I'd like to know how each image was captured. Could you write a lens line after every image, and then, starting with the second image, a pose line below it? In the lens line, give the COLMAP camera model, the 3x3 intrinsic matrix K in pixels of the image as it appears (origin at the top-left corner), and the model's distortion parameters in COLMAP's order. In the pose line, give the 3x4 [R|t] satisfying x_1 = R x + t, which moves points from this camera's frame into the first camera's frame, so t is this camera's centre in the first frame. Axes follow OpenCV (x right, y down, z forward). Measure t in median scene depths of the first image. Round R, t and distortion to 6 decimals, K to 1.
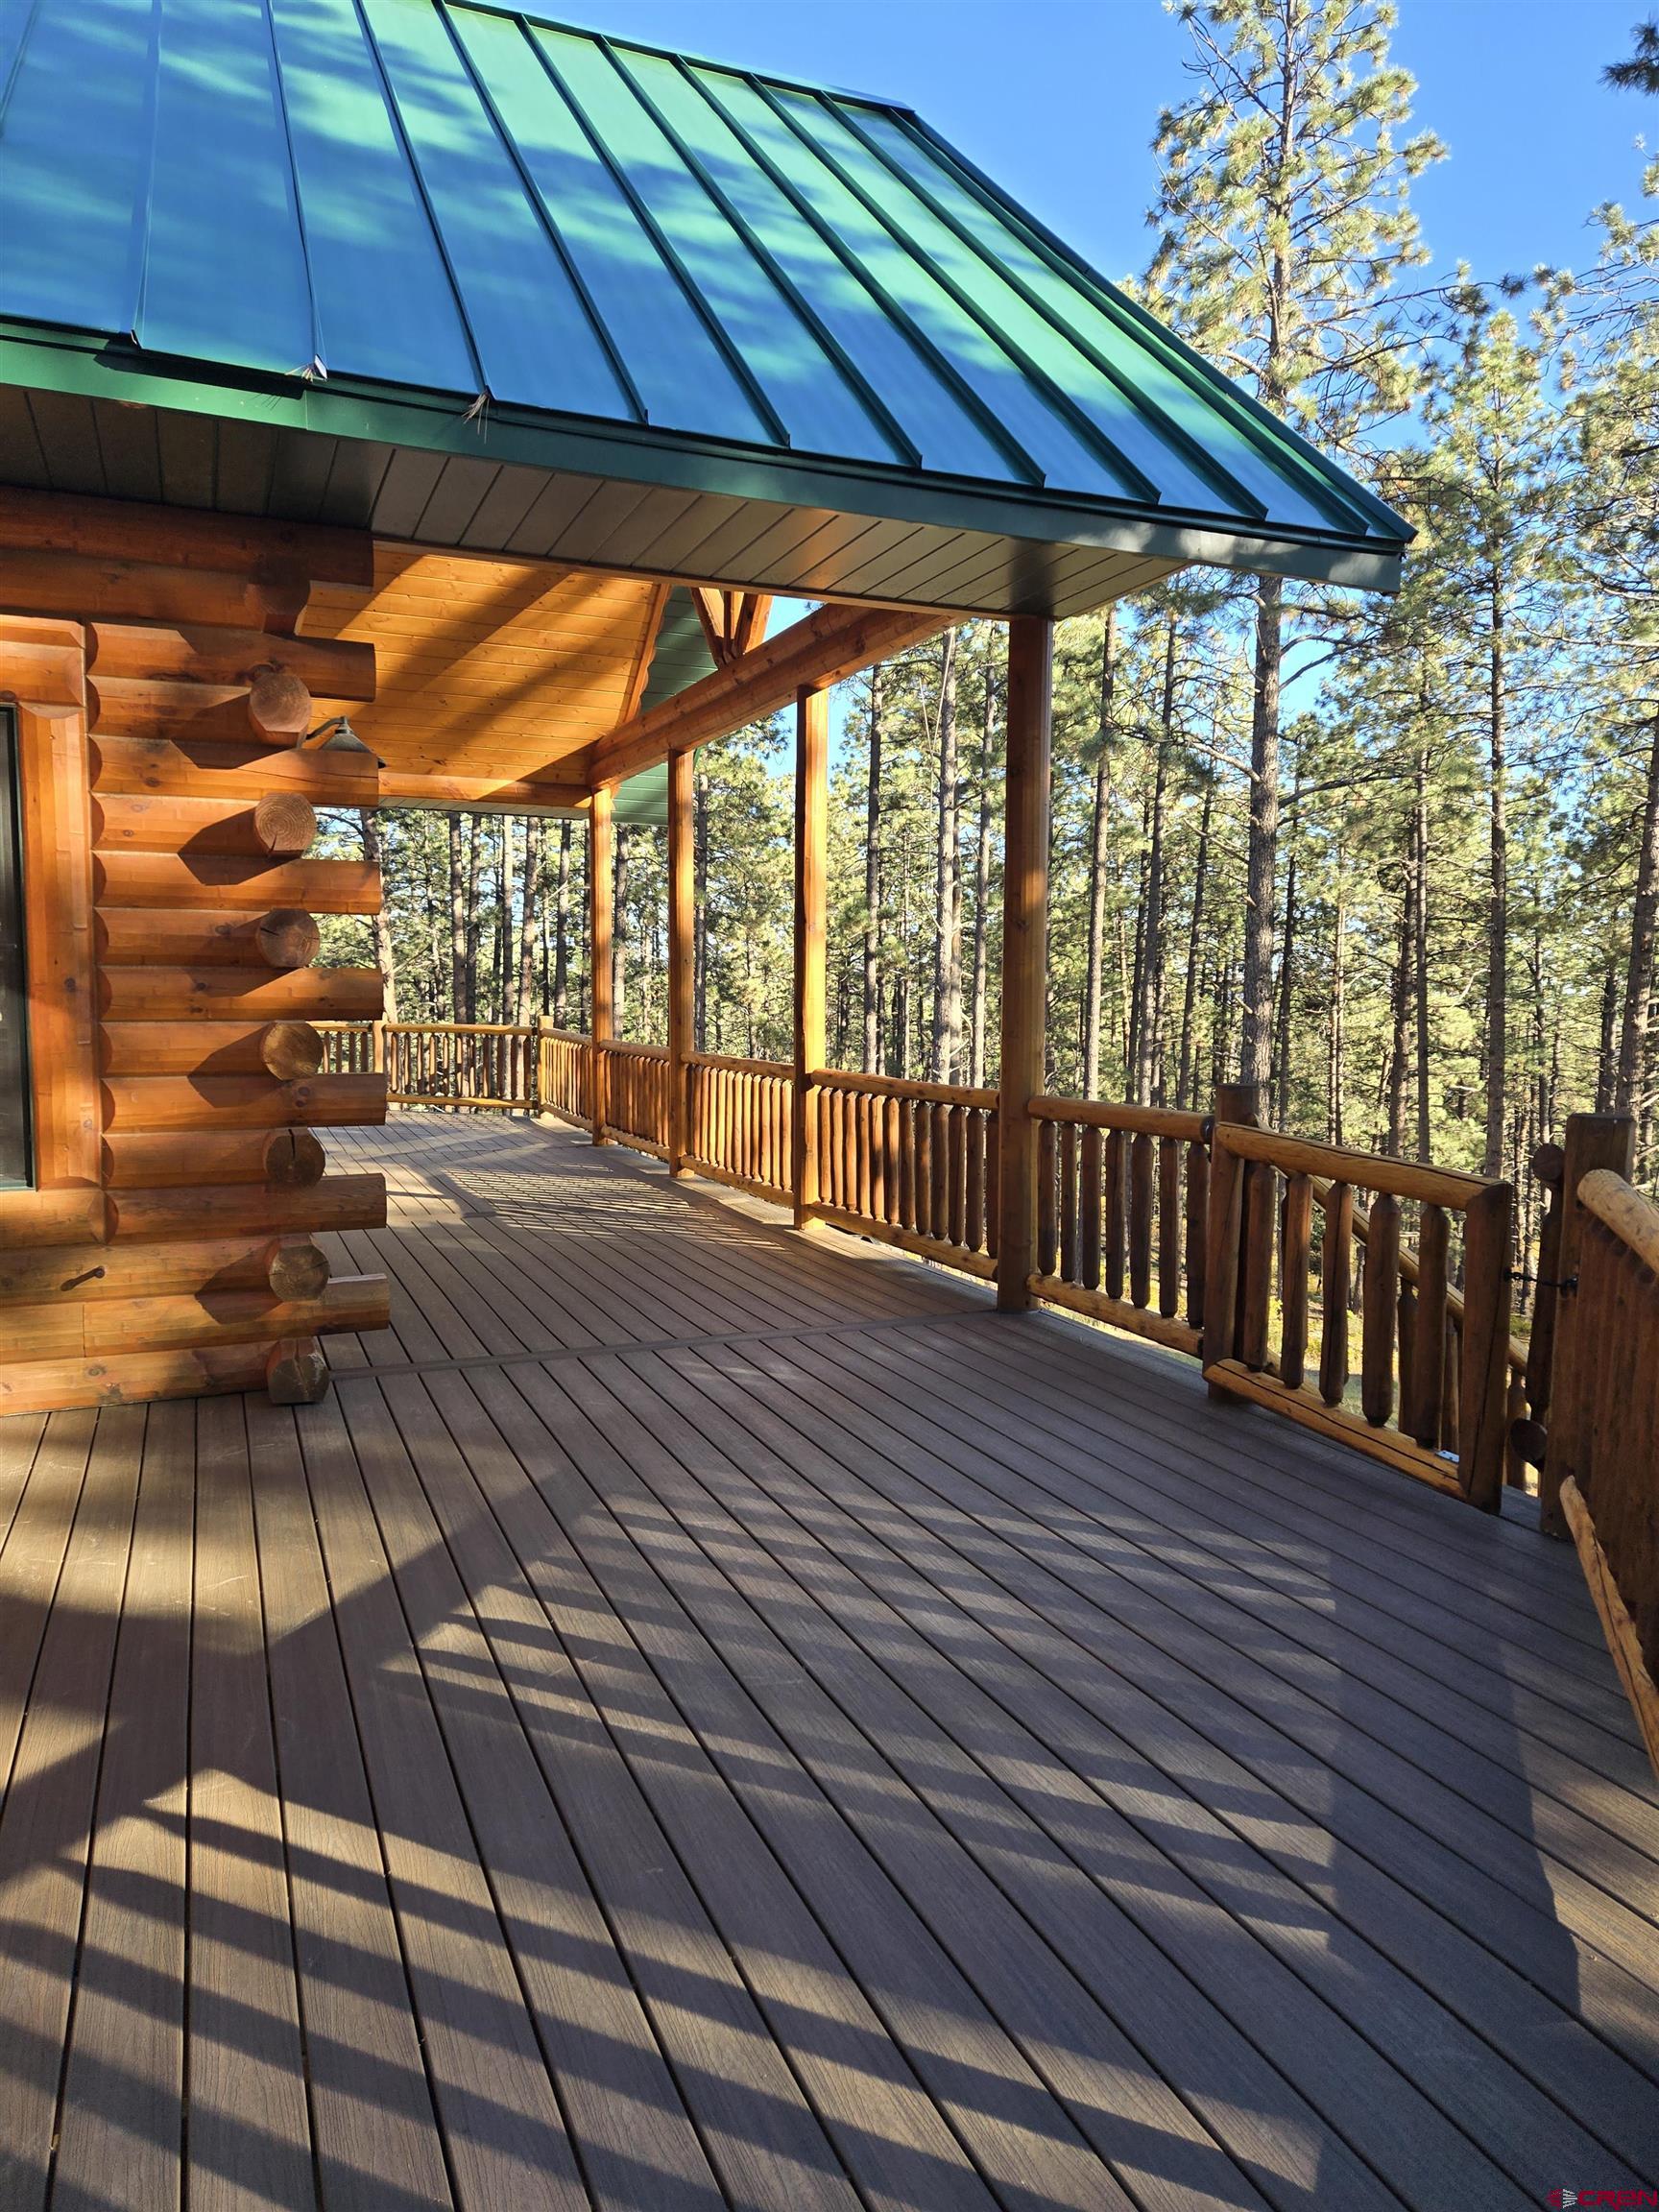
lens RADIAL K [[1472.7, 0, 817.7], [0, 1472.7, 1098.8], [0, 0, 1]] dist [0.072874, -0.050988]
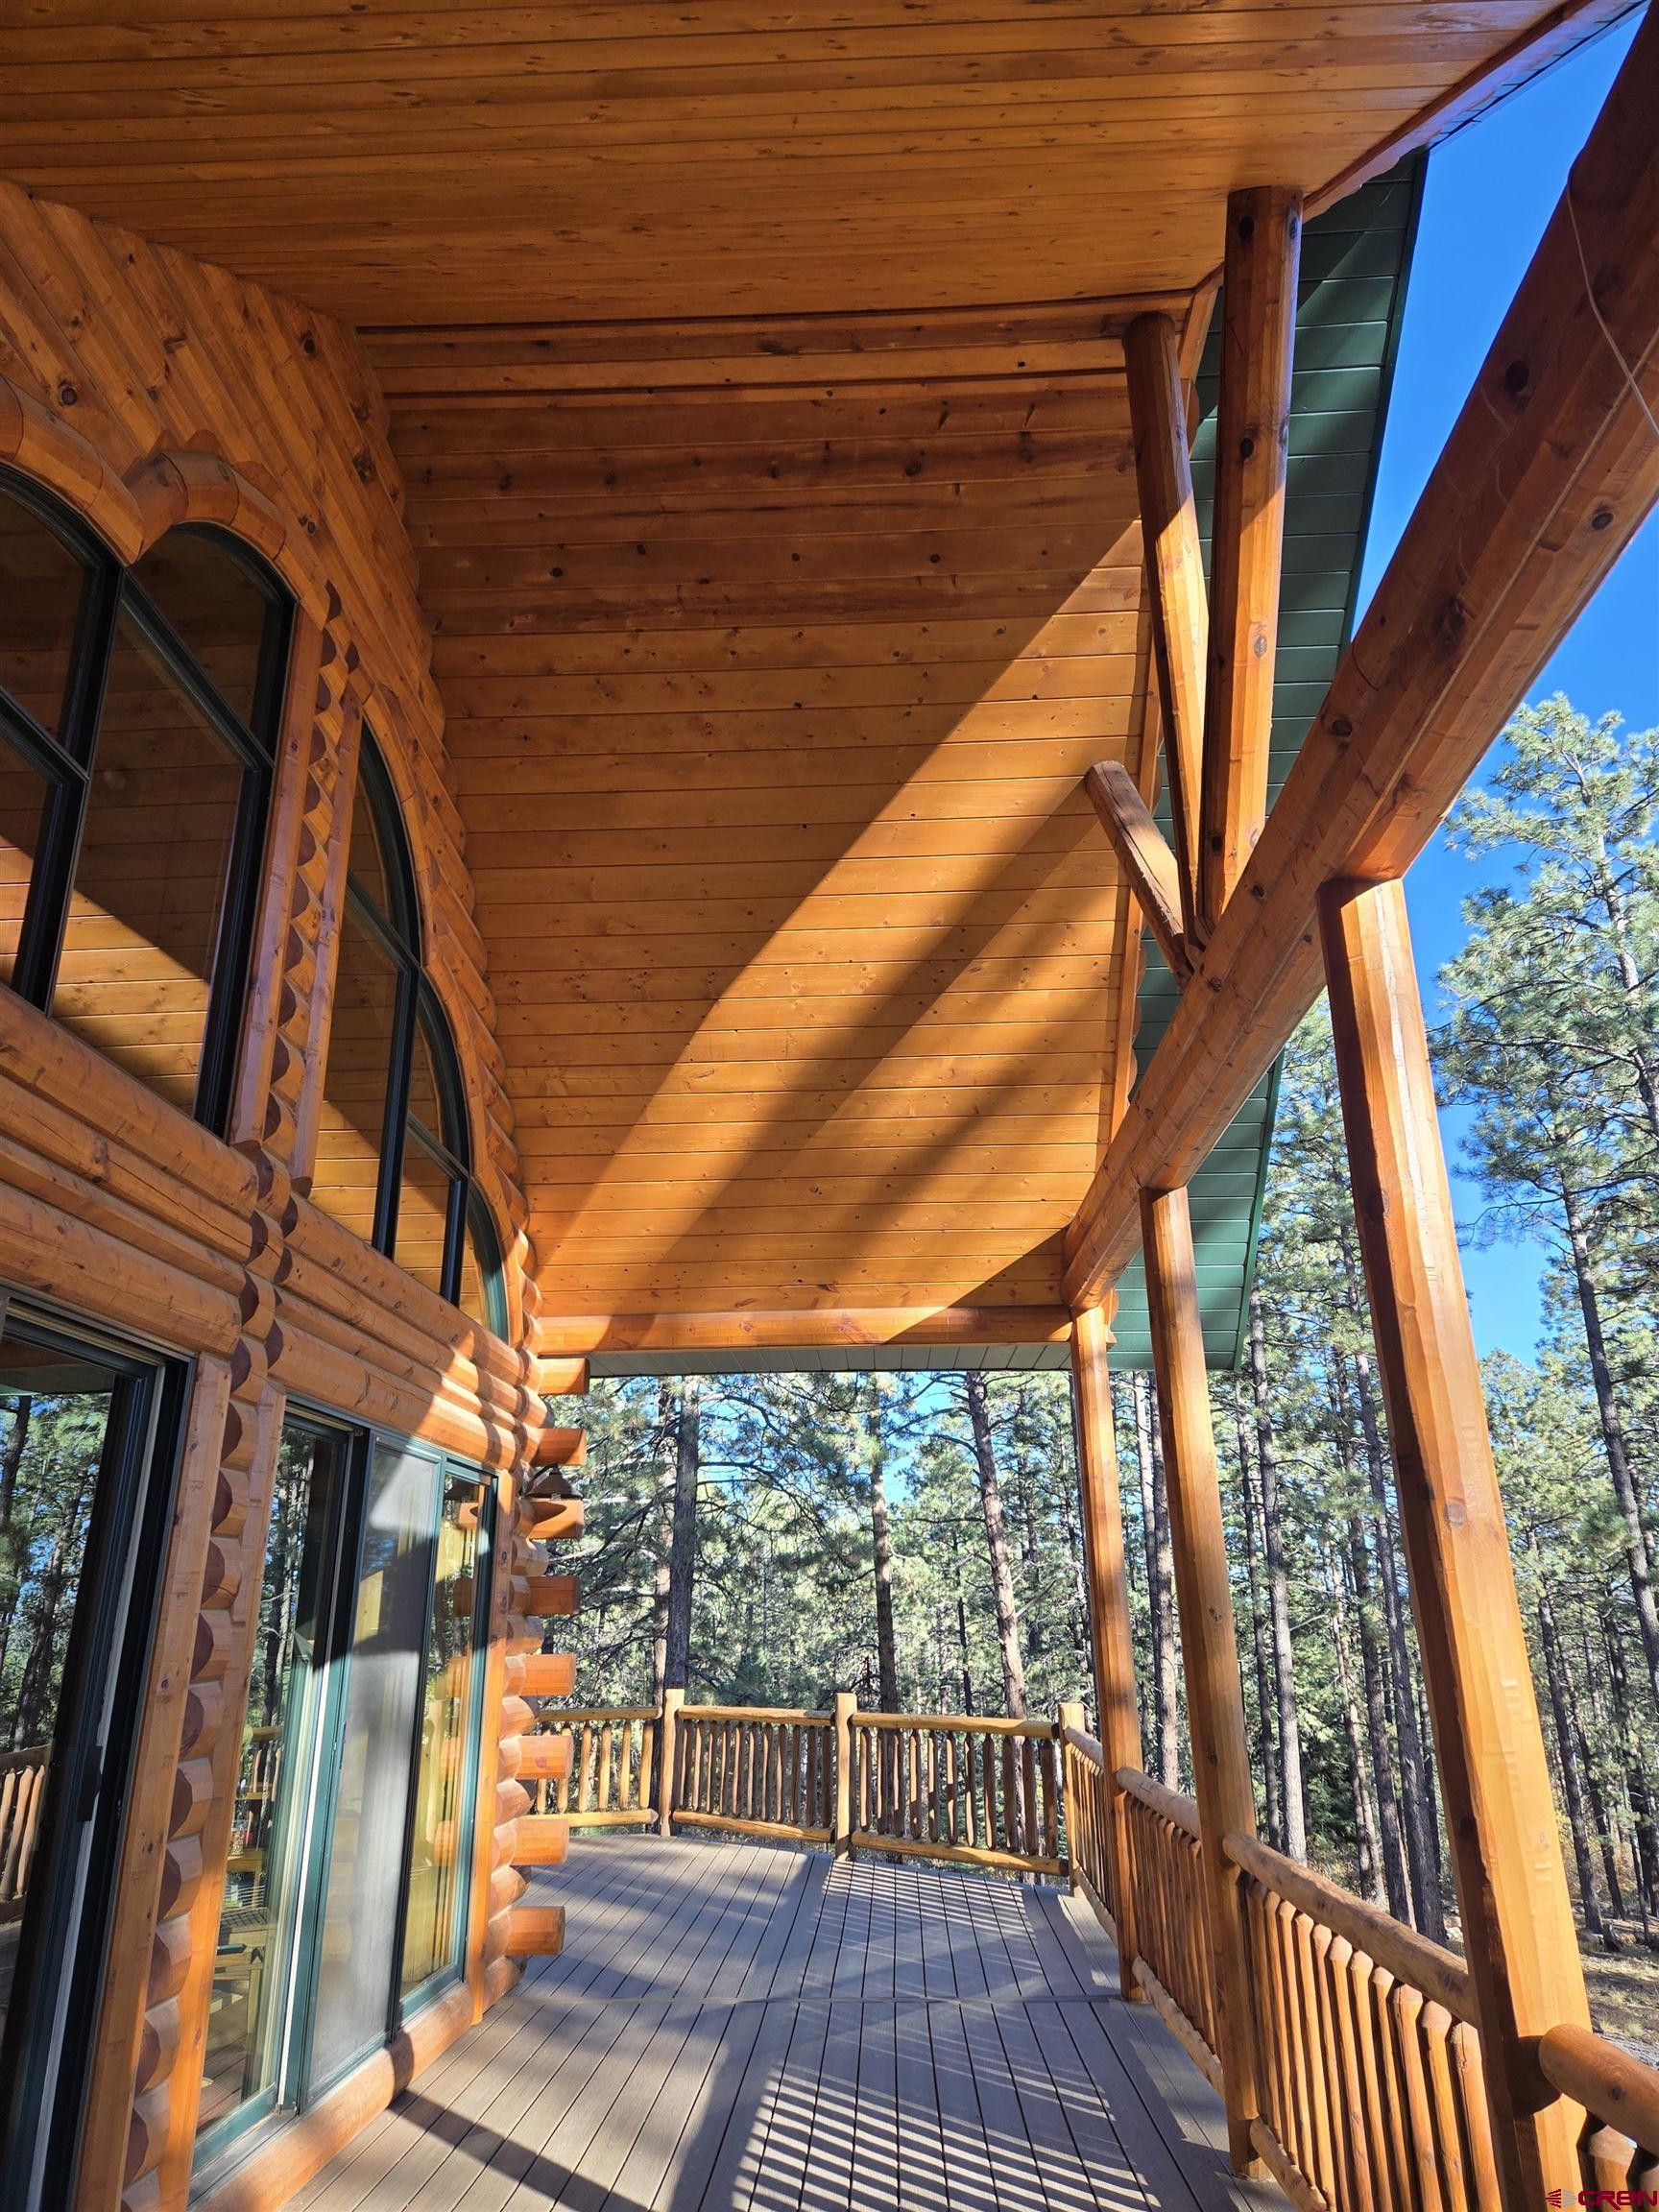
lens RADIAL K [[1472.7, 0, 823.6], [0, 1472.7, 1085.7], [0, 0, 1]] dist [0.072874, -0.050988]
pose [[0.904682, -0.162661, -0.393817, 0.003279], [-0.013176, 0.913142, -0.407429, -0.013691], [0.425884, 0.373783, 0.823960, 0.131216]]
